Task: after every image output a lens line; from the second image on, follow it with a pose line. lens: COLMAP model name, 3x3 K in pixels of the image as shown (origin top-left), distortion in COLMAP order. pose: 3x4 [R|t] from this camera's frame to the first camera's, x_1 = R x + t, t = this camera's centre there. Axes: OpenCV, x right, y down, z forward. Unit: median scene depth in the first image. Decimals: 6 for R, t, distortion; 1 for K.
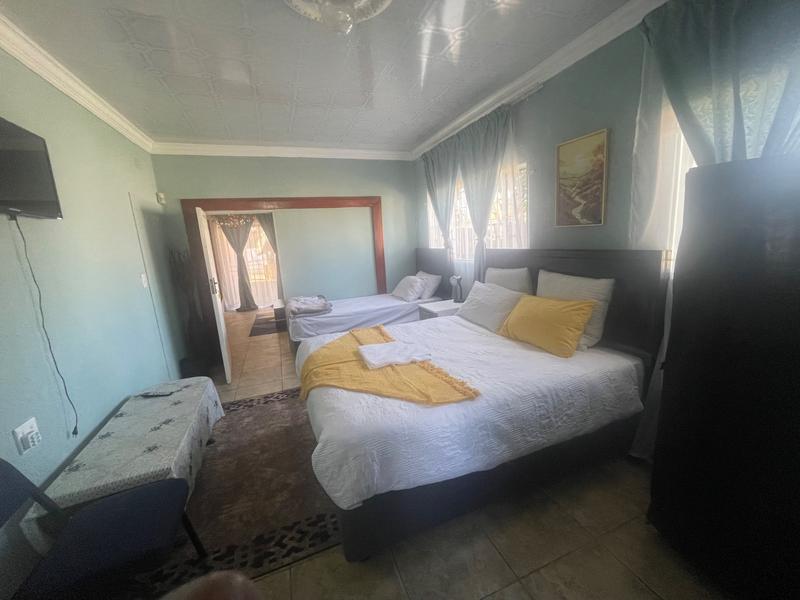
lens RADIAL K [[323.6, 0, 400.0], [0, 323.6, 300.0], [0, 0, 1]] dist [0.000198, 0.000018]
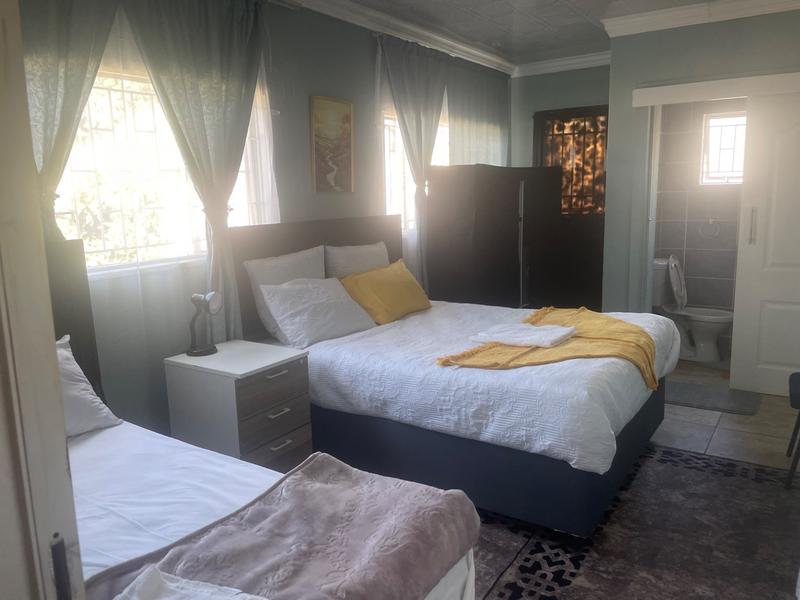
lens RADIAL K [[585.7, 0, 400.0], [0, 585.7, 300.0], [0, 0, 1]] dist [0.048933, -0.006980]
pose [[-0.559163, -0.088774, 0.824291, -0.951441], [0.211353, 0.946136, 0.245269, -0.321573], [-0.801665, 0.311361, -0.510282, 1.838978]]
